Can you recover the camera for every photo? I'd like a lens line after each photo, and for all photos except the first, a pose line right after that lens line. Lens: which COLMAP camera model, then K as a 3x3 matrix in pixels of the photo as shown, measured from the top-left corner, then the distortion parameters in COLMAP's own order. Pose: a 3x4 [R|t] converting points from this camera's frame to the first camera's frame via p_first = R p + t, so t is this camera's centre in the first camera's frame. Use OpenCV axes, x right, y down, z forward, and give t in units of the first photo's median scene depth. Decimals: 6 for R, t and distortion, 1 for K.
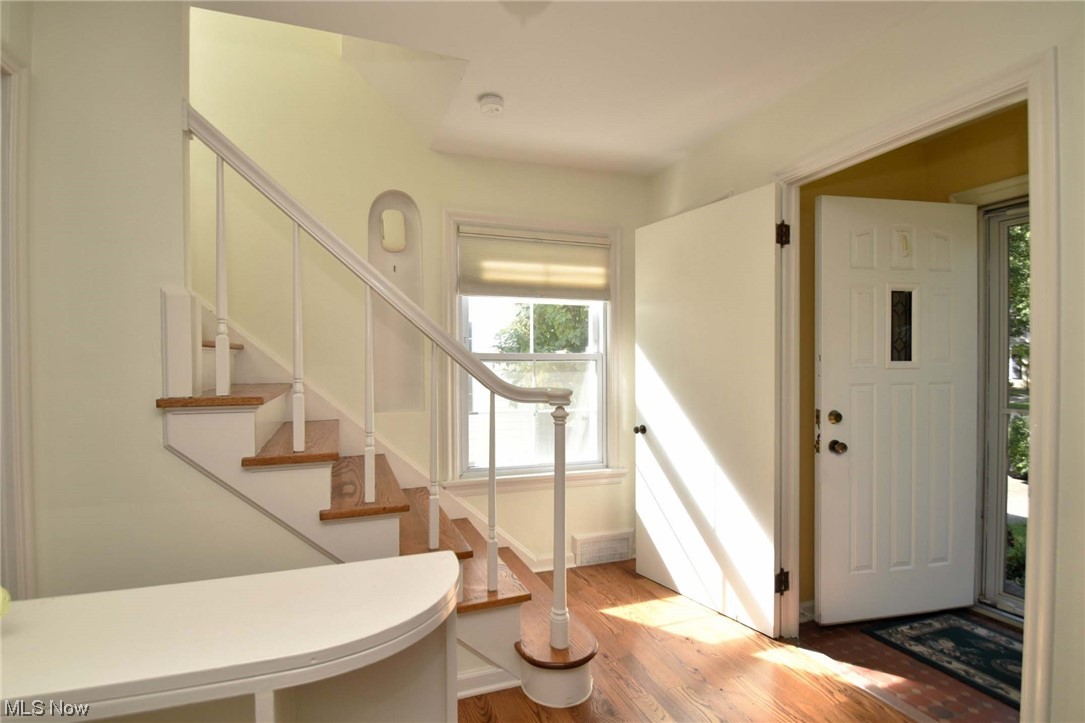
lens RADIAL K [[558.8, 0, 544.3], [0, 558.8, 370.8], [0, 0, 1]] dist [-0.001866, -0.000035]
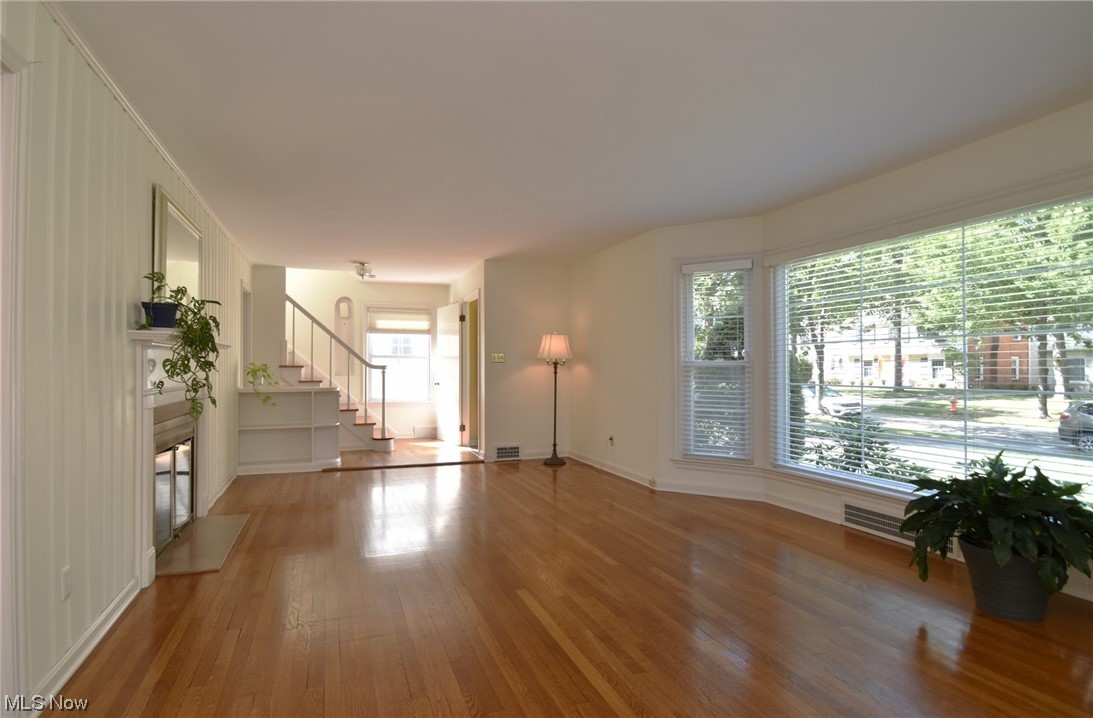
lens RADIAL K [[557.5, 0, 540.1], [0, 557.5, 363.8], [0, 0, 1]] dist [-0.007044, -0.002345]
pose [[0.999950, 0.009109, 0.004056, 0.681587], [-0.009042, 0.999829, -0.016140, 0.049847], [-0.004202, 0.016103, 0.999862, -1.737069]]
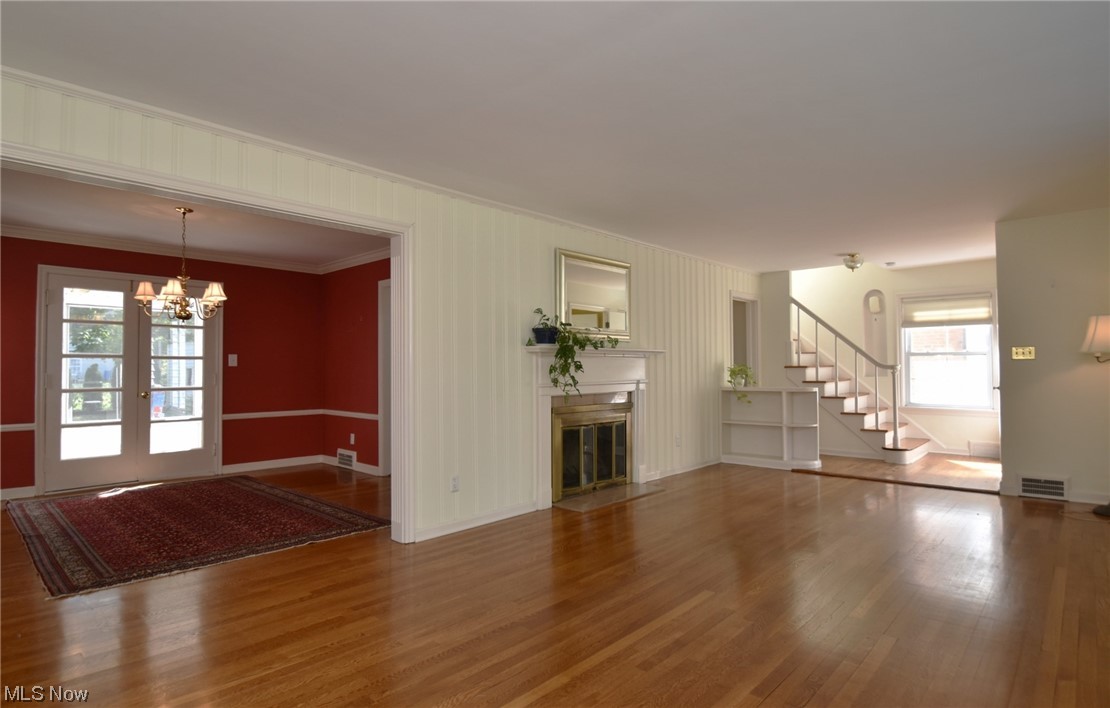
lens RADIAL K [[592.7, 0, 553.8], [0, 592.7, 359.1], [0, 0, 1]] dist [-0.004808, -0.000771]
pose [[0.455833, -0.010322, -0.890005, 1.421031], [-0.005912, 0.999876, -0.014625, 0.042451], [0.890046, 0.011928, 0.455716, -1.485813]]
